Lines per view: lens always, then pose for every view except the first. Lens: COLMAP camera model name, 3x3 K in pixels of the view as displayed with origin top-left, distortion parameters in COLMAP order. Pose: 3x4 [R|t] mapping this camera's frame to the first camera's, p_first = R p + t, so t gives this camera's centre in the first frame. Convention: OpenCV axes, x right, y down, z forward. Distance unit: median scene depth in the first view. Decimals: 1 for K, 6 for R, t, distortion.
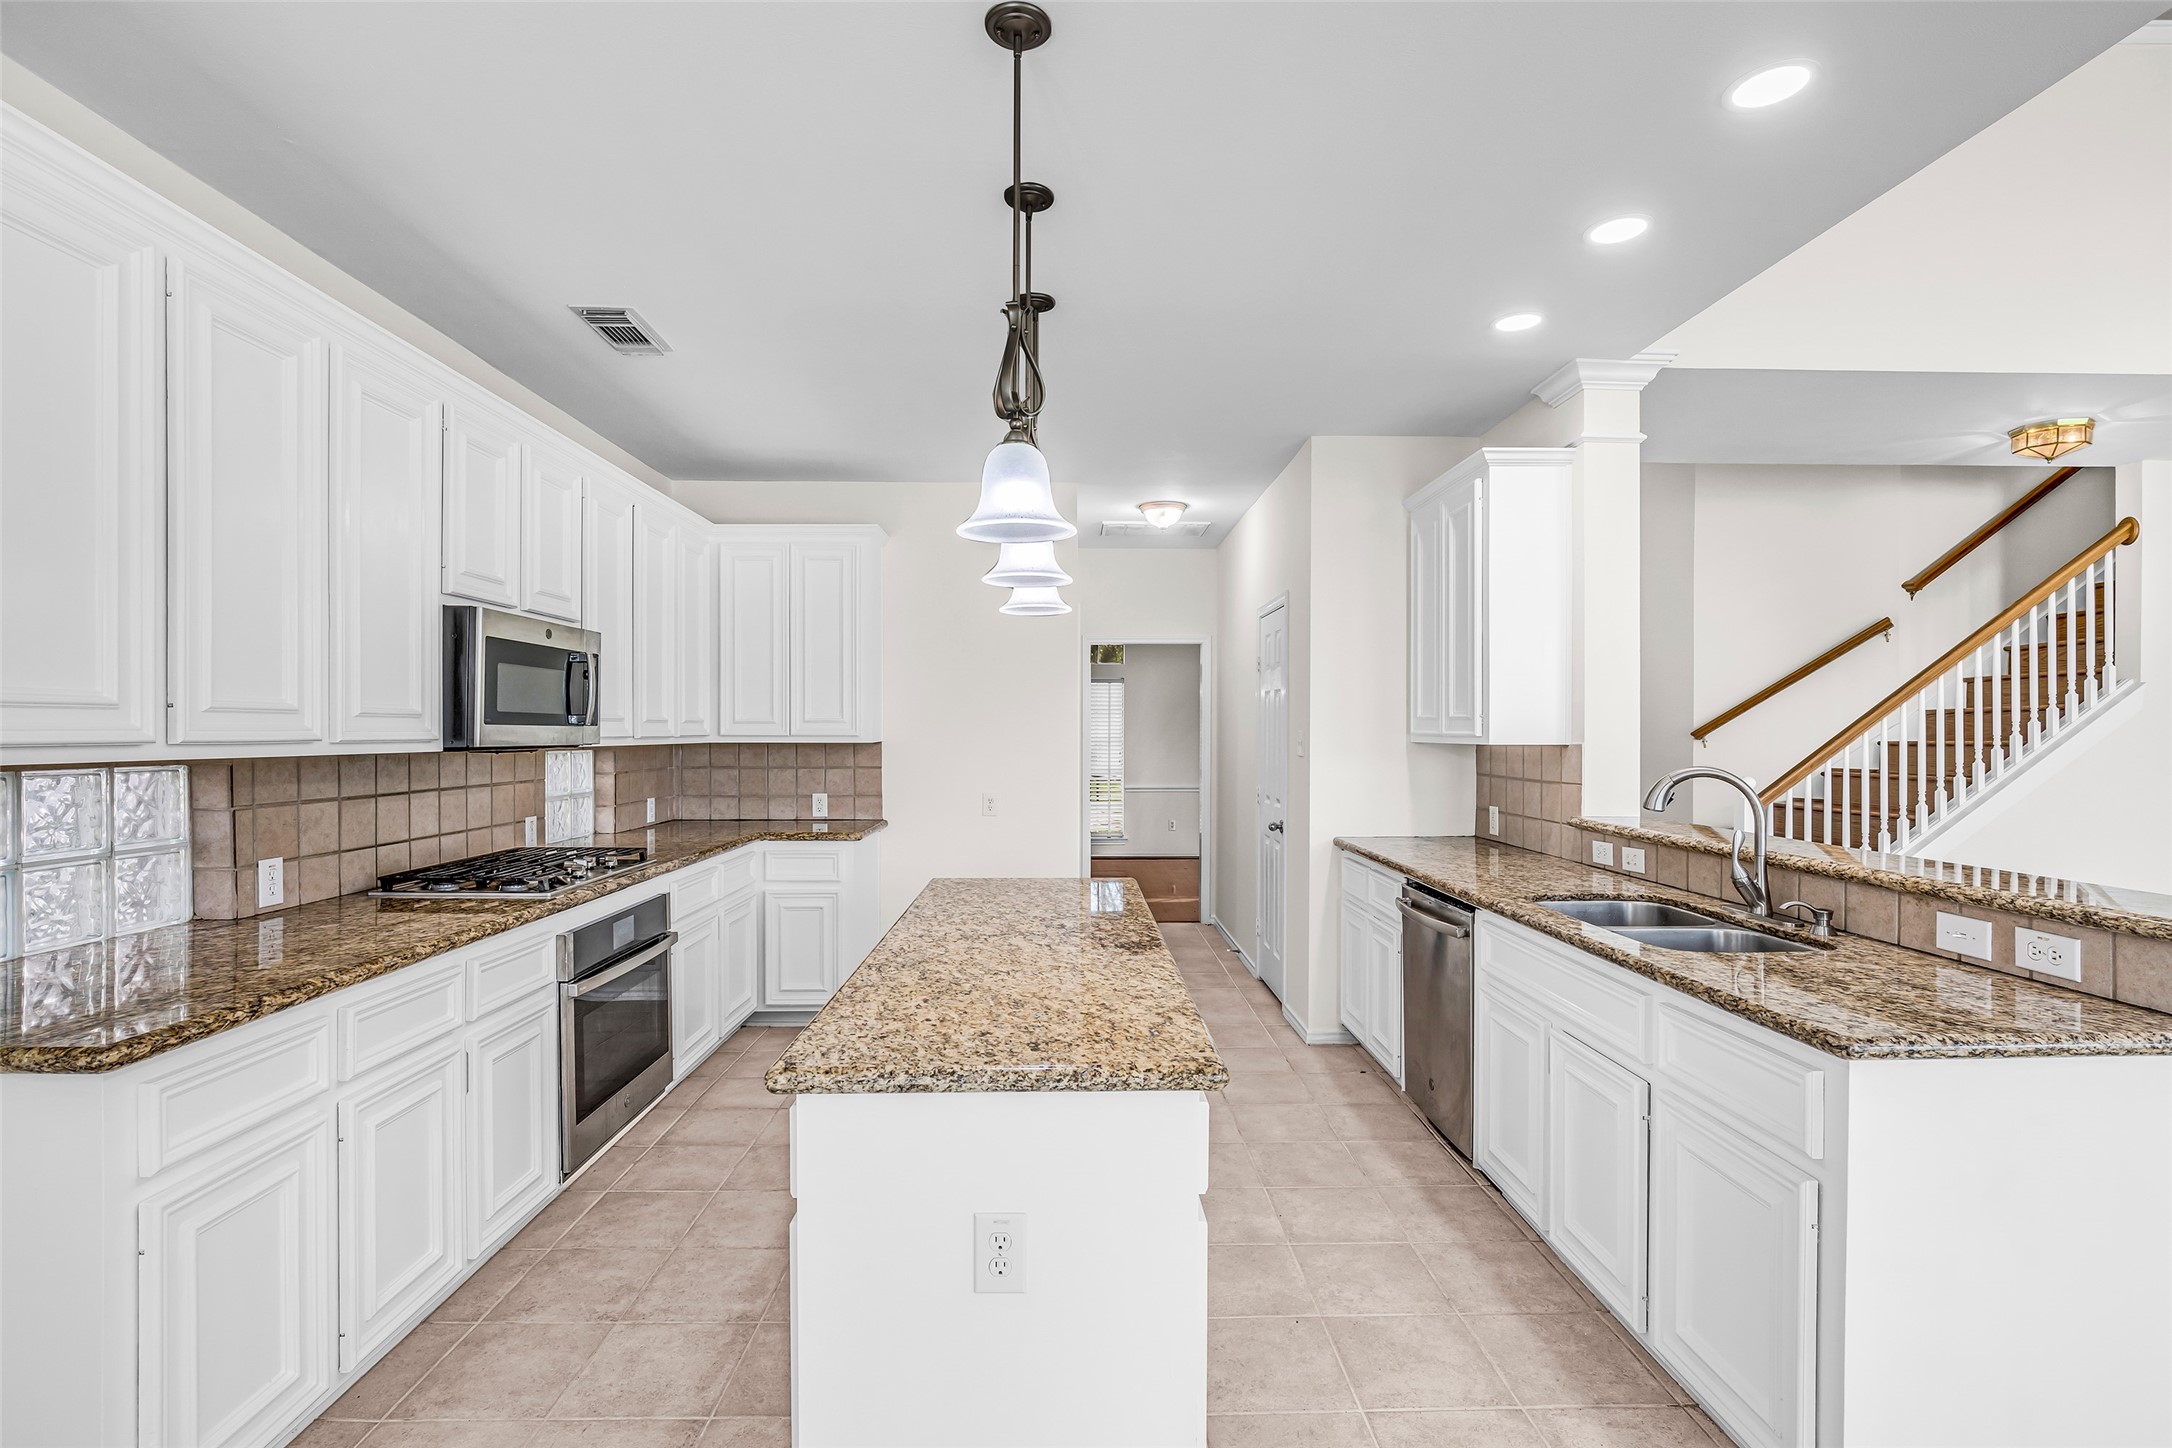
lens RADIAL K [[984.7, 0, 1083.9], [0, 984.7, 731.6], [0, 0, 1]] dist [-0.018193, 0.000095]
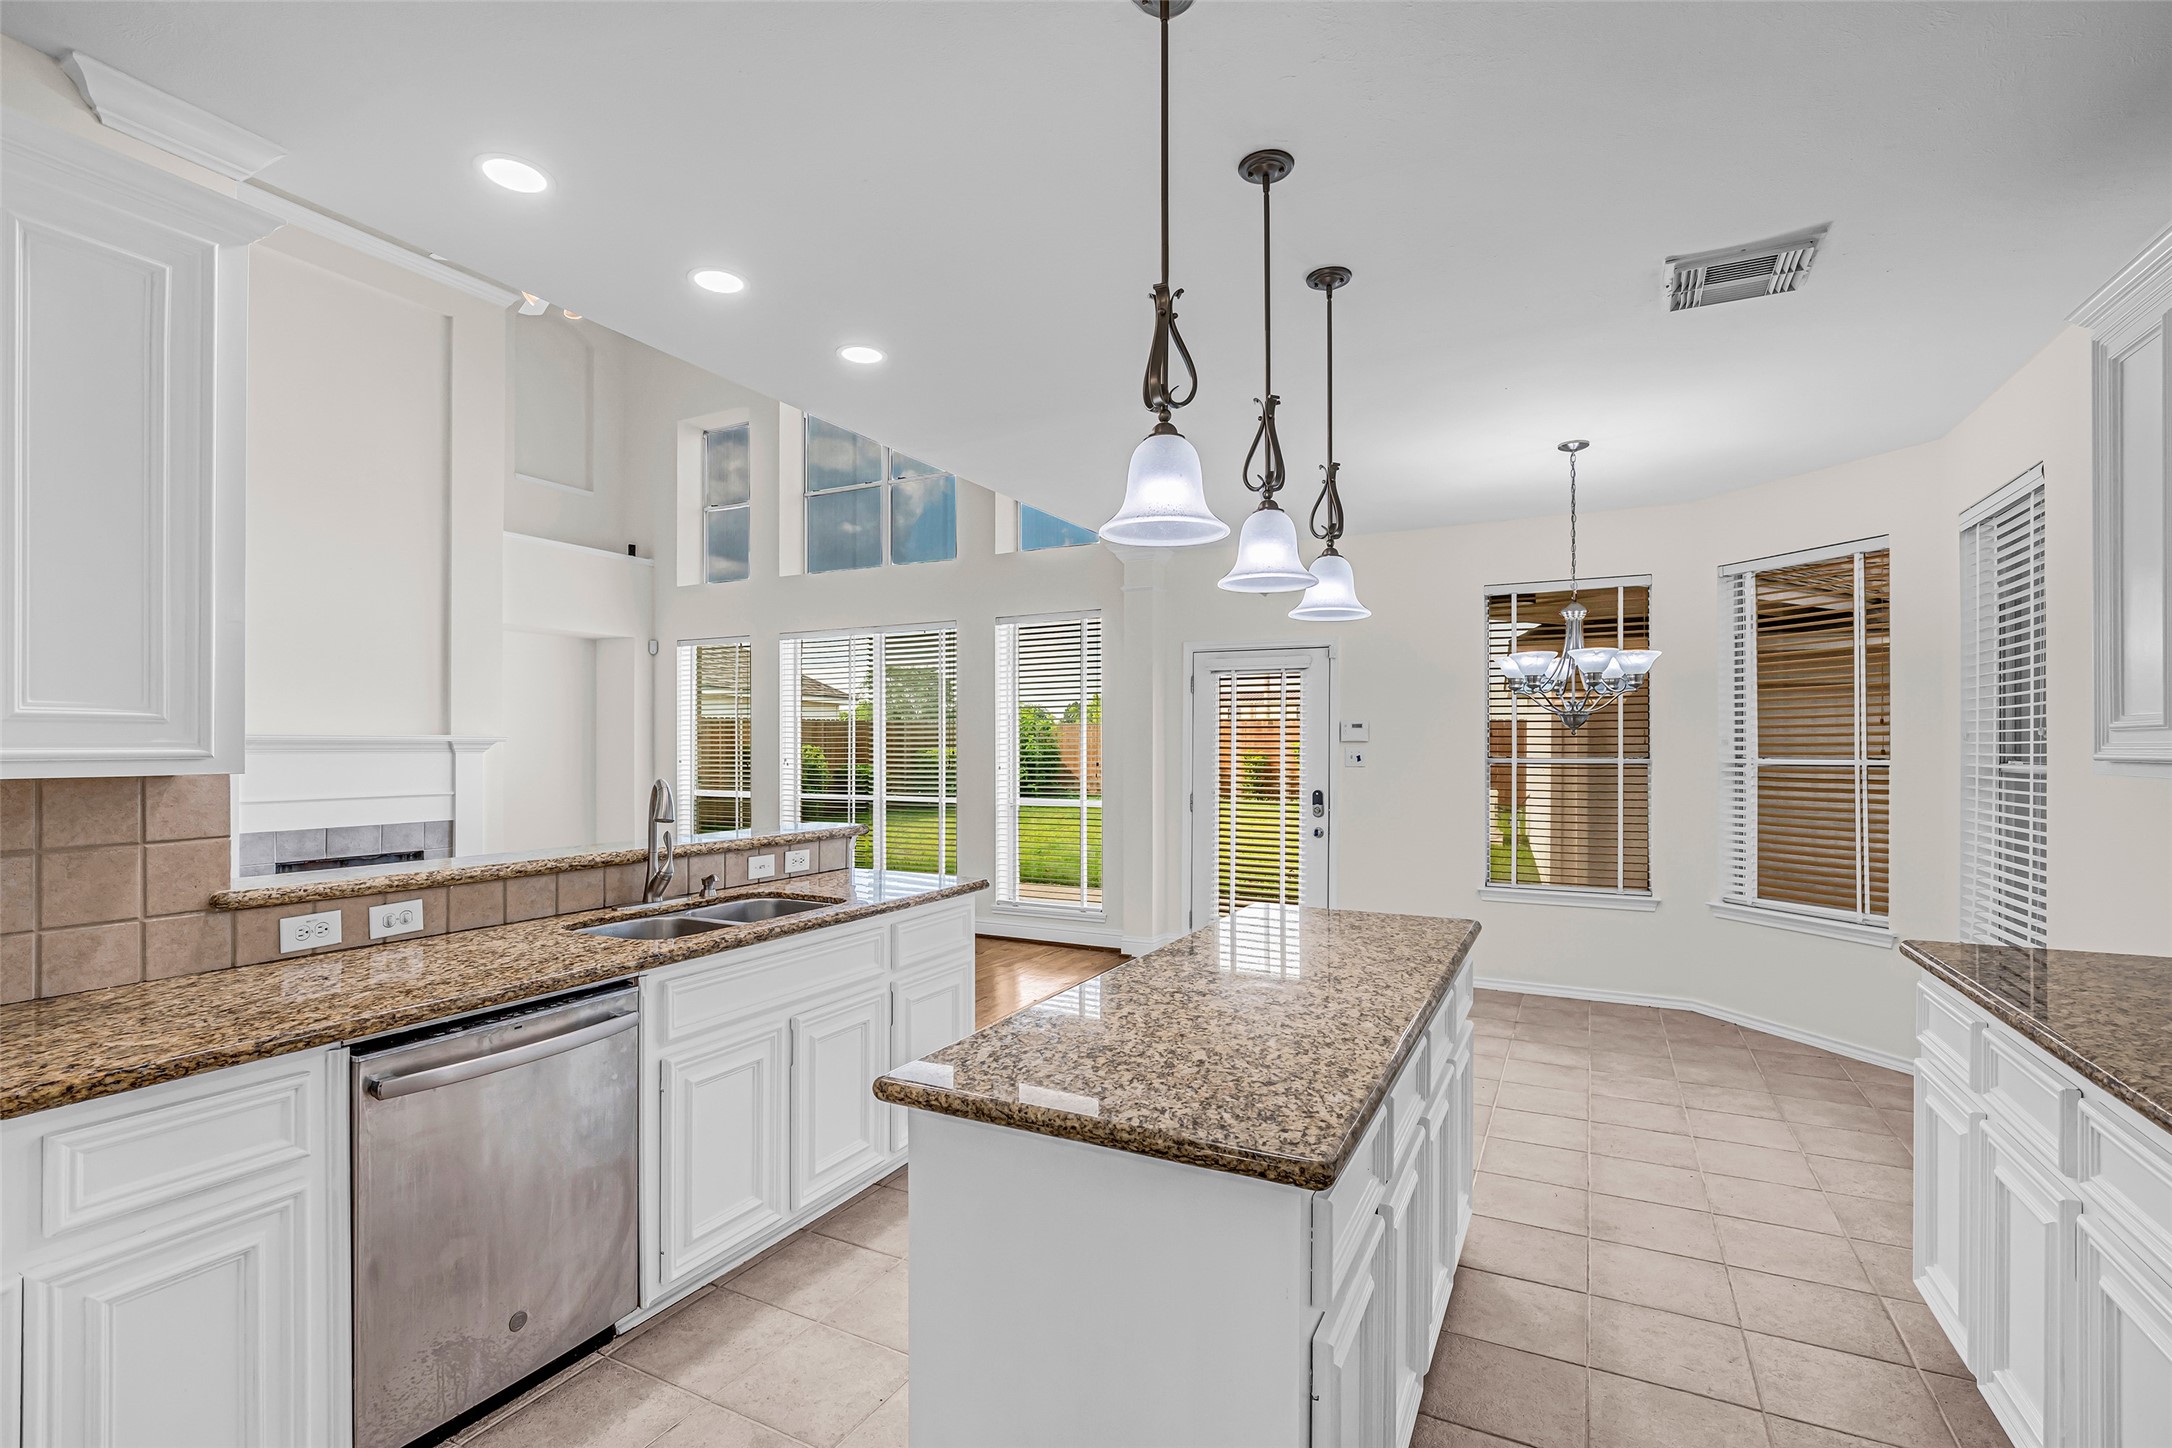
lens RADIAL K [[984.7, 0, 1078.6], [0, 984.7, 736.6], [0, 0, 1]] dist [-0.018193, 0.000095]
pose [[-0.874053, 0.001074, 0.485829, -0.315829], [-0.001850, 0.999983, -0.005539, -0.006160], [-0.485826, -0.005740, -0.874036, 1.712140]]
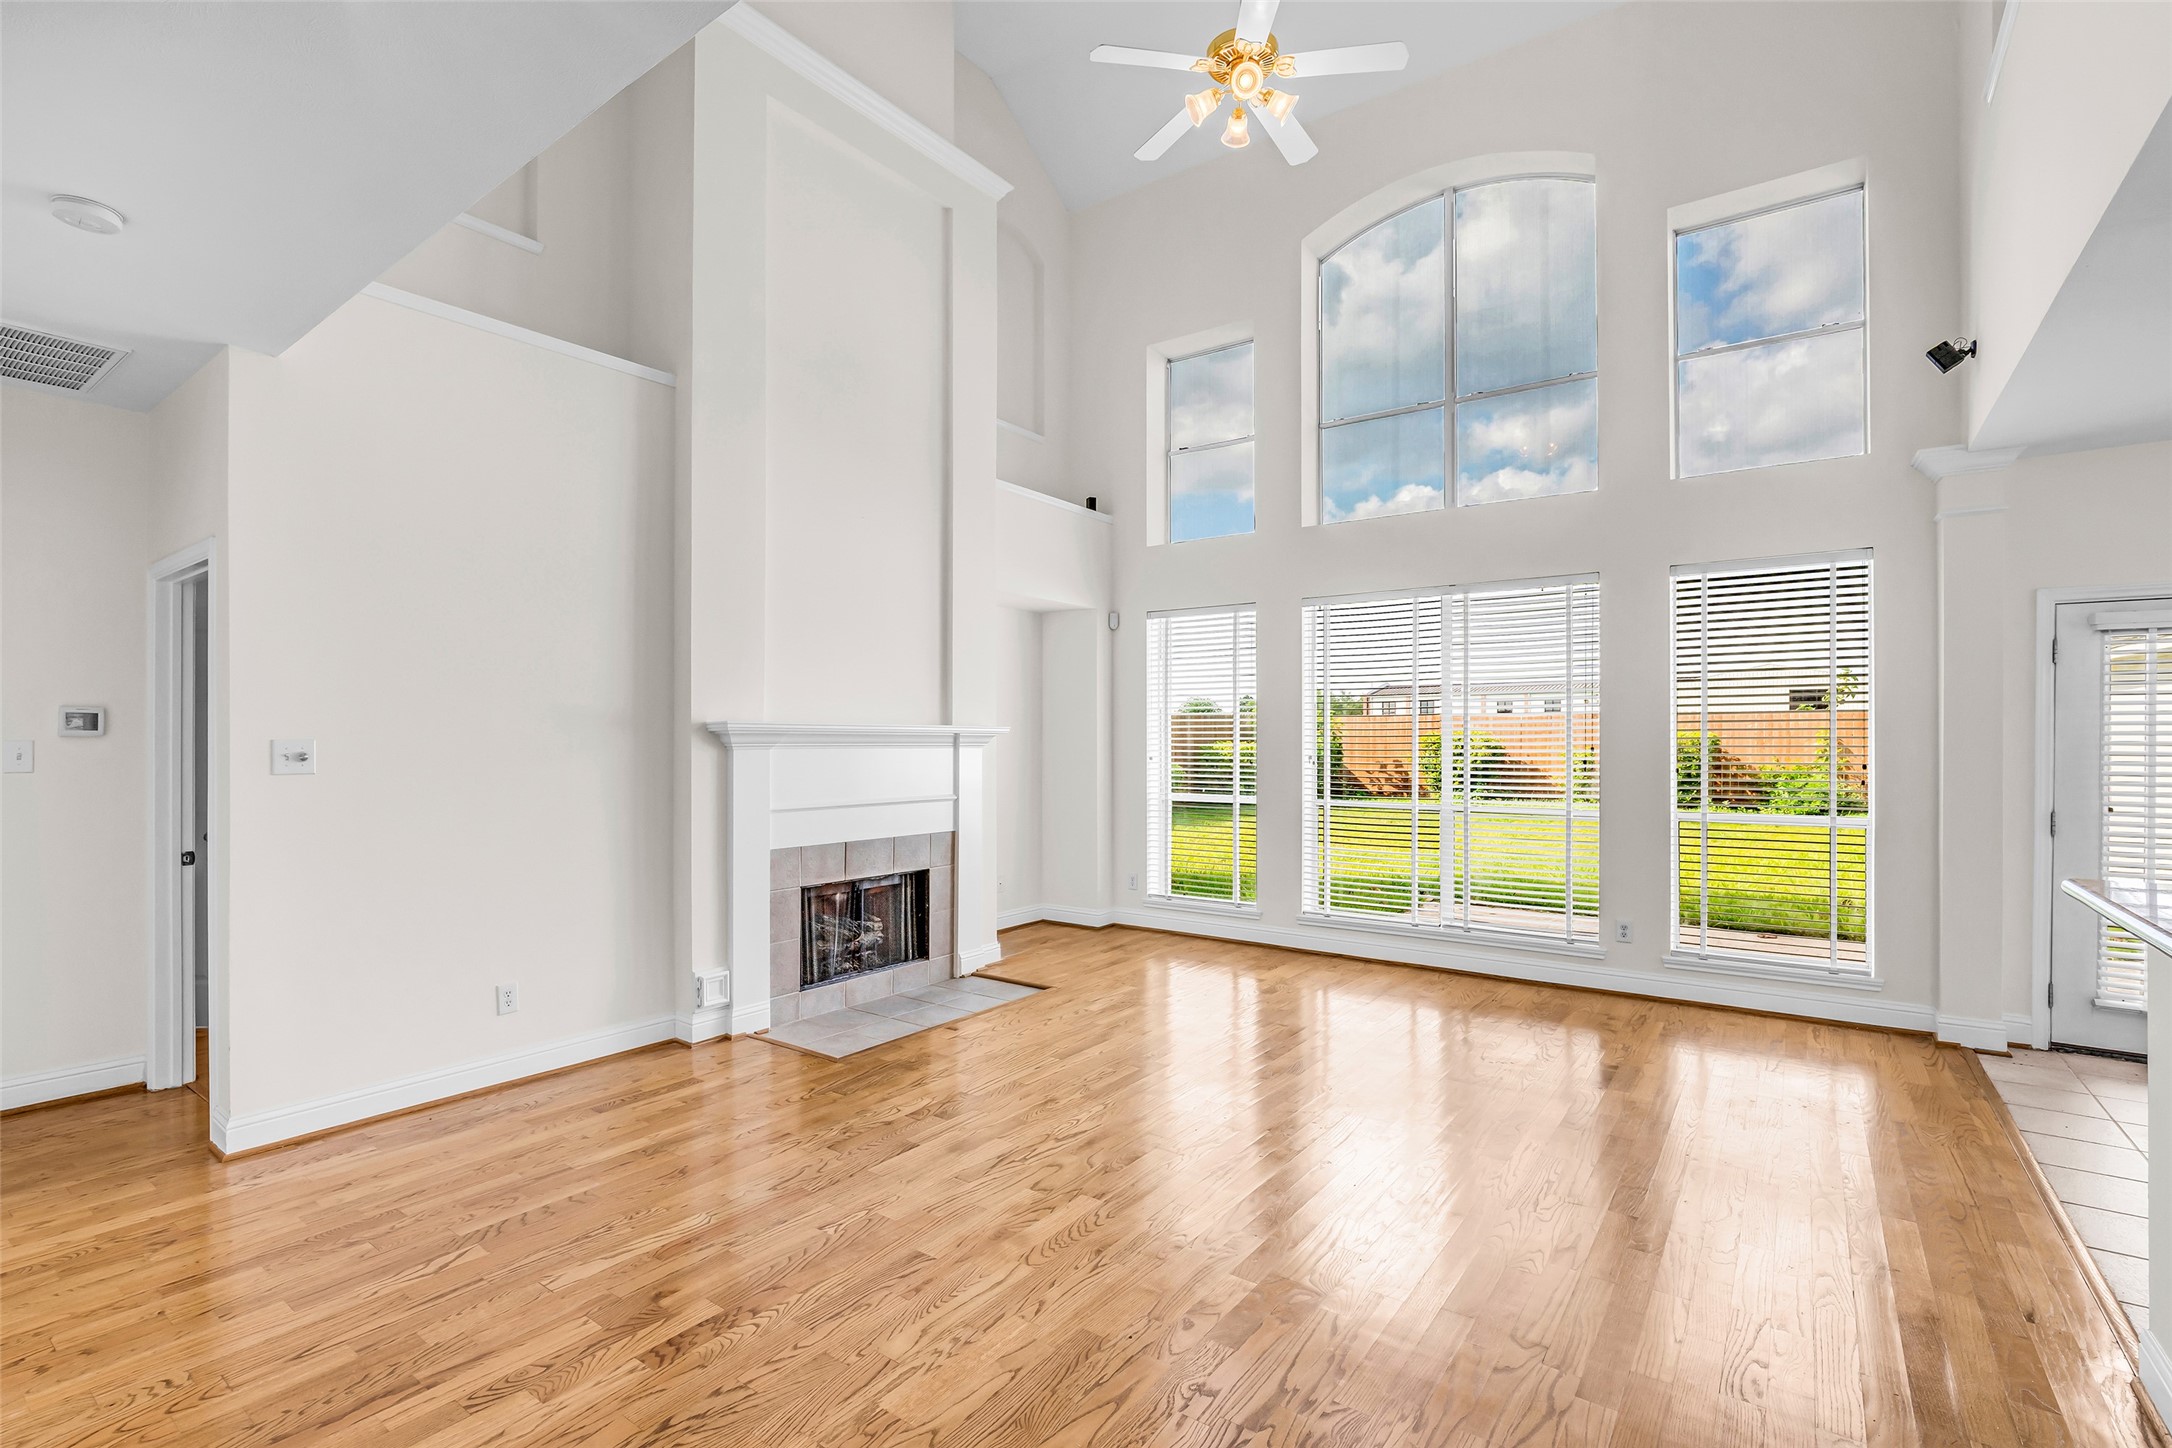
lens RADIAL K [[984.7, 0, 1085.2], [0, 984.7, 734.7], [0, 0, 1]] dist [-0.018193, 0.000095]
pose [[-0.796715, -0.003734, 0.604344, 0.141585], [-0.005591, 0.999984, -0.001193, -0.003902], [-0.604330, -0.004329, -0.796723, 1.727786]]
